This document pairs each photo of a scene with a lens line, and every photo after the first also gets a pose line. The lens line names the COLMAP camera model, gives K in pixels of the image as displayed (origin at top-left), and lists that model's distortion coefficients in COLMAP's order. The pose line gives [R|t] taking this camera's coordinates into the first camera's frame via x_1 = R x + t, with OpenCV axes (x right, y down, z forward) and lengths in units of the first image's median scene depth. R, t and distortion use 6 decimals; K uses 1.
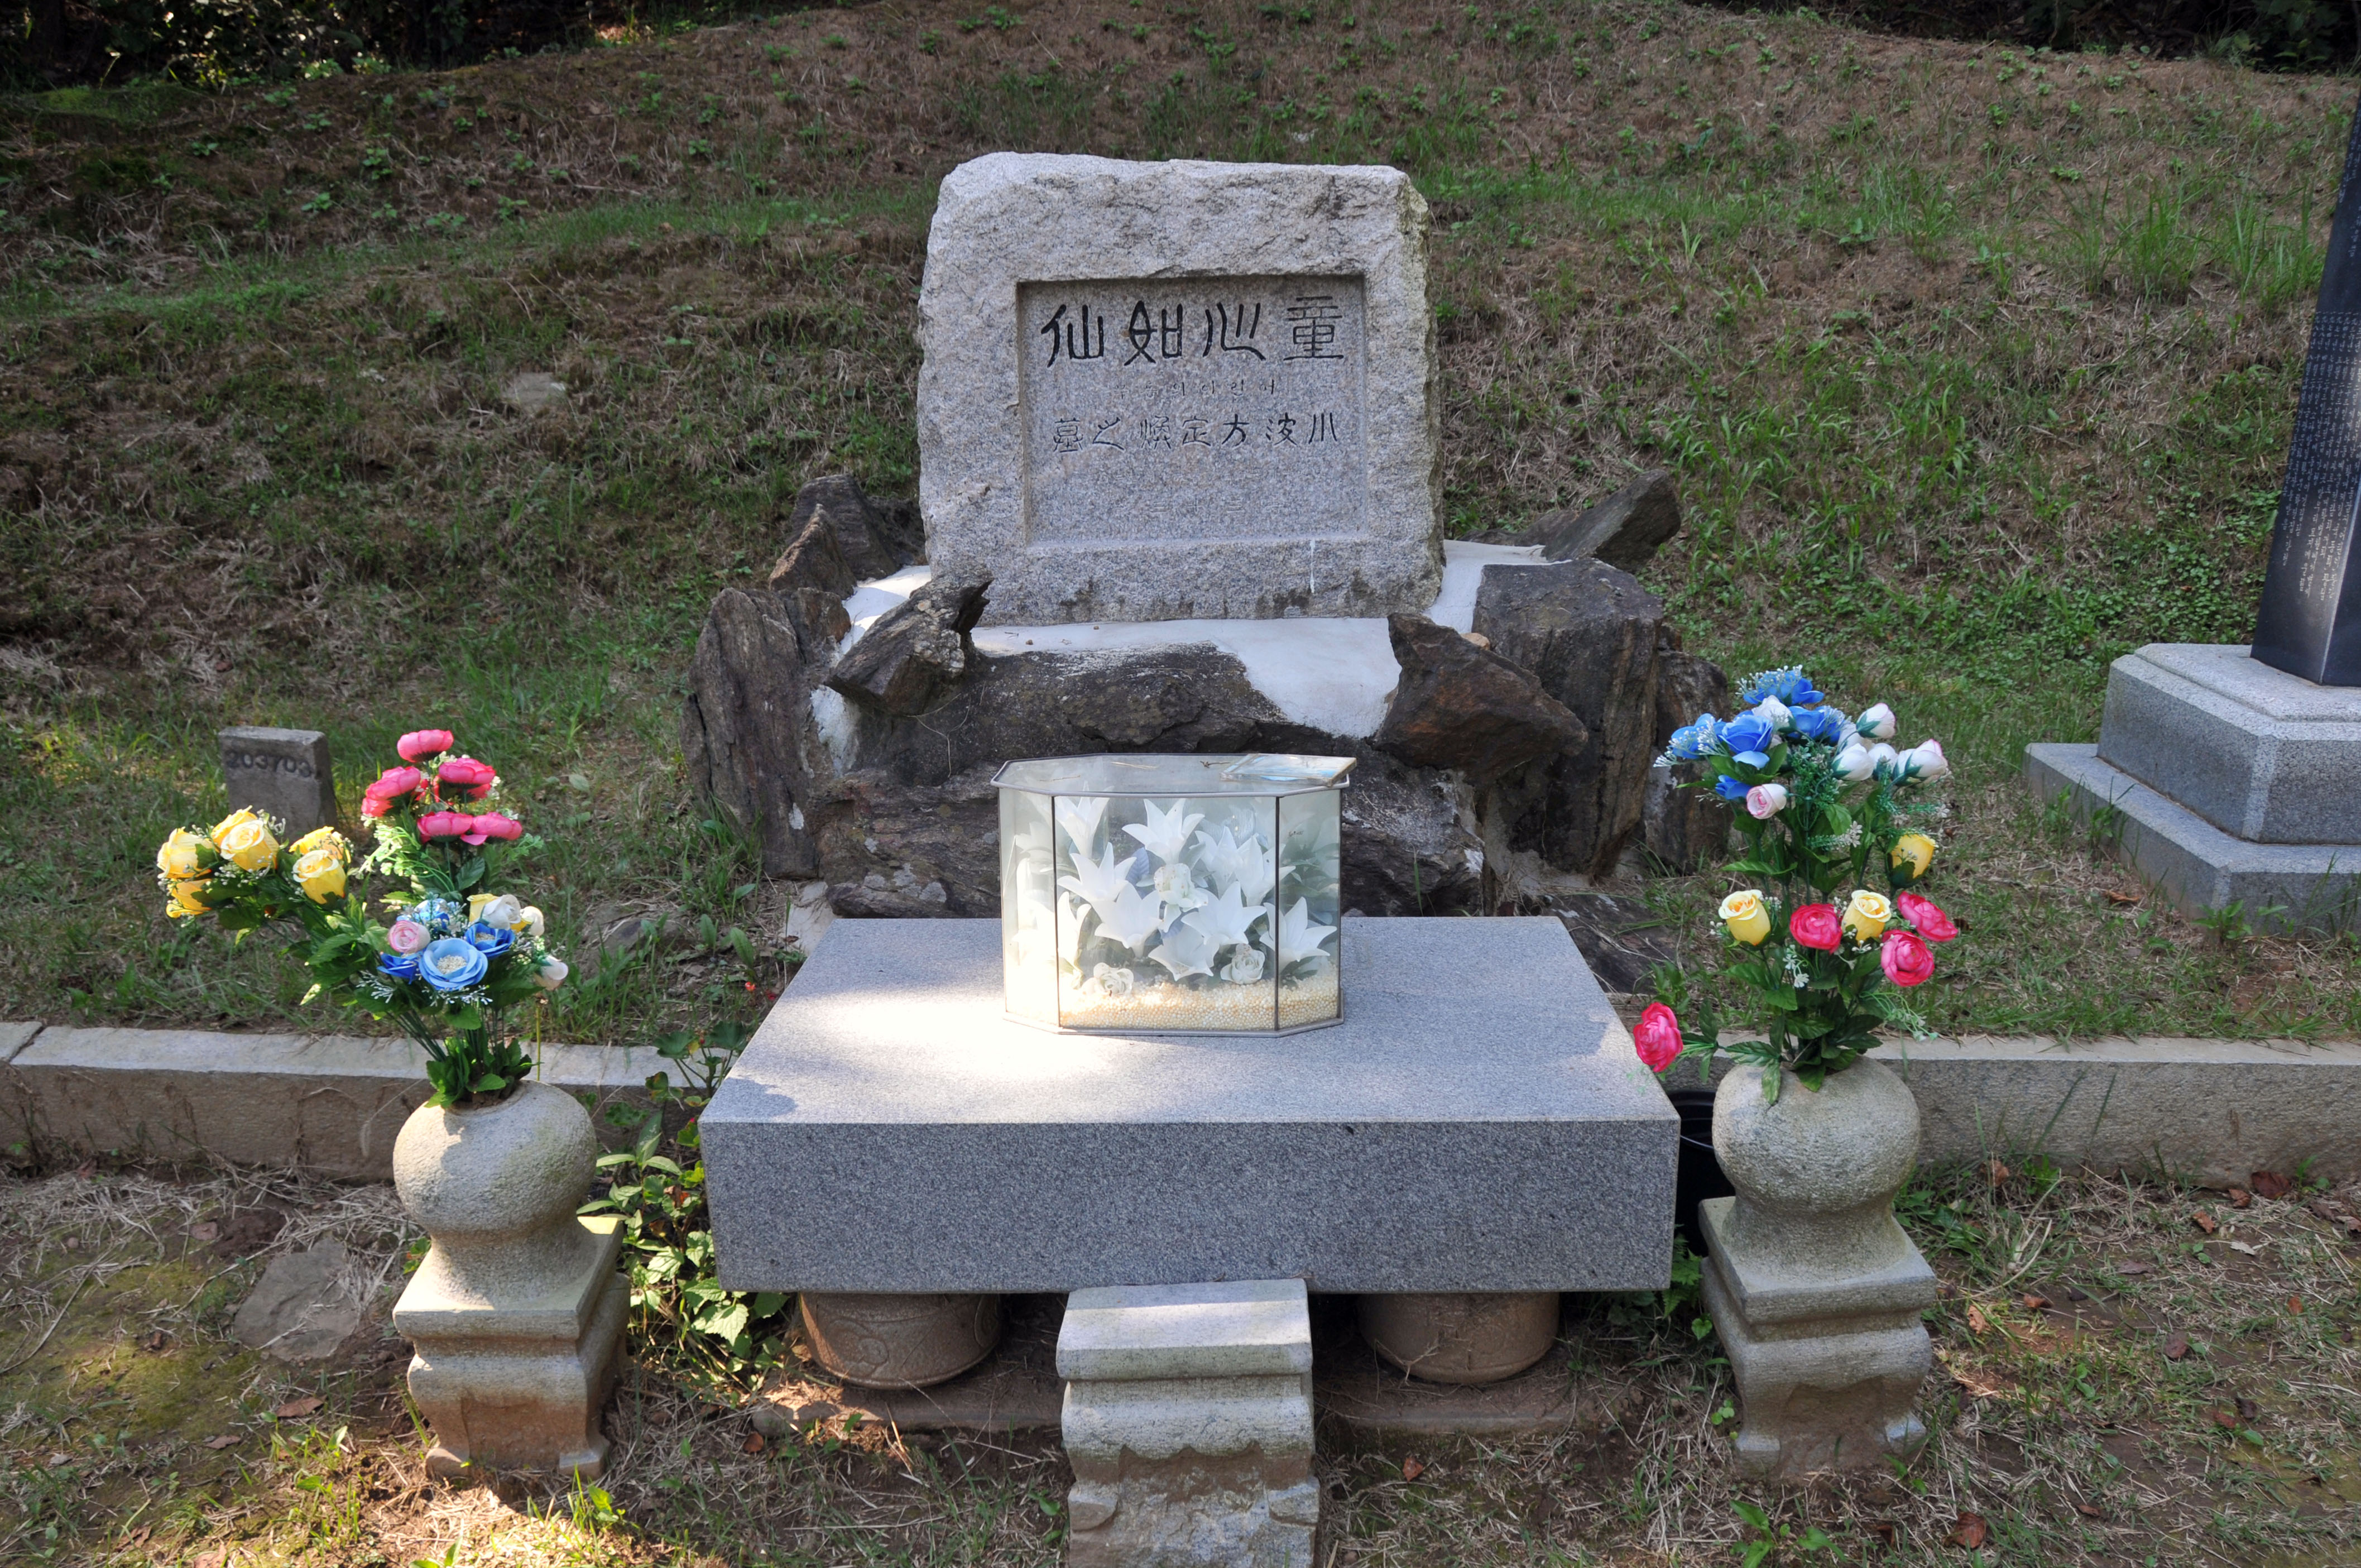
lens RADIAL K [[1872.3, 0, 1177.5], [0, 1872.3, 830.5], [0, 0, 1]] dist [-0.159956, 0.126426]
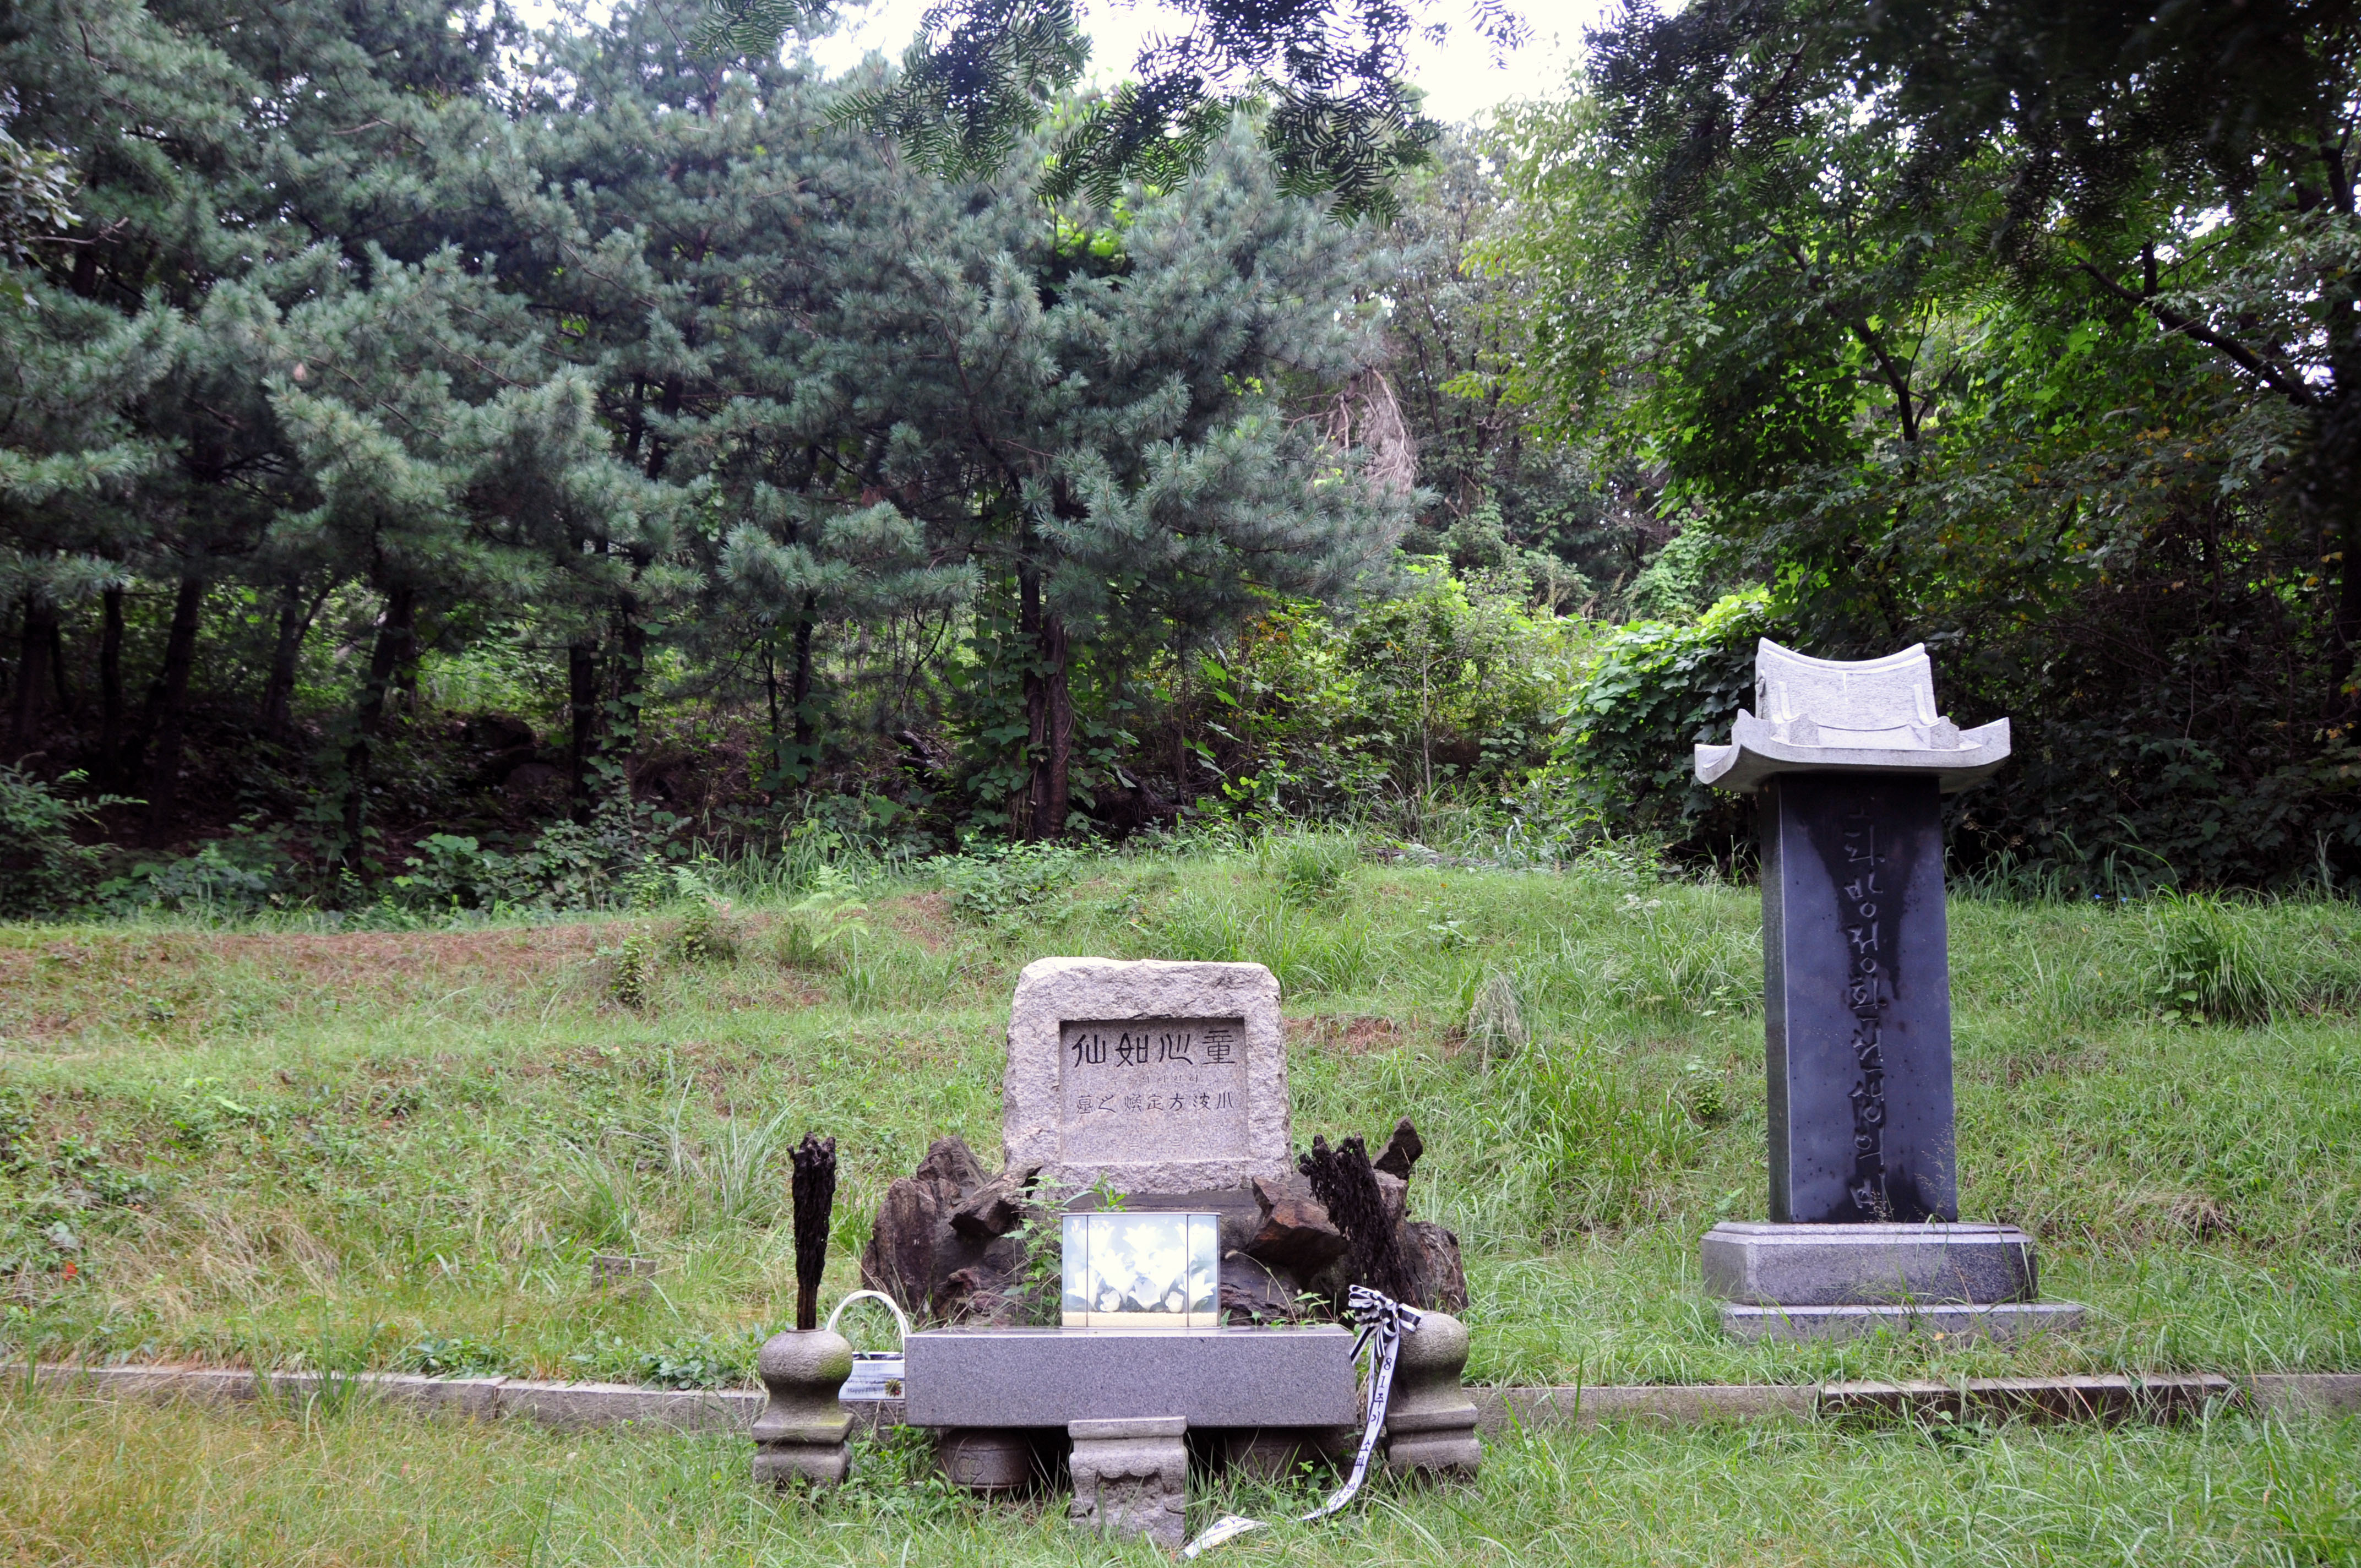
lens RADIAL K [[1872.2, 0, 1177.5], [0, 1872.2, 830.5], [0, 0, 1]] dist [-0.159956, 0.126426]
pose [[0.999932, -0.001676, -0.011539, 0.055444], [-0.003475, 0.901814, -0.432110, 0.349839], [0.011131, 0.432121, 0.901747, -0.801377]]
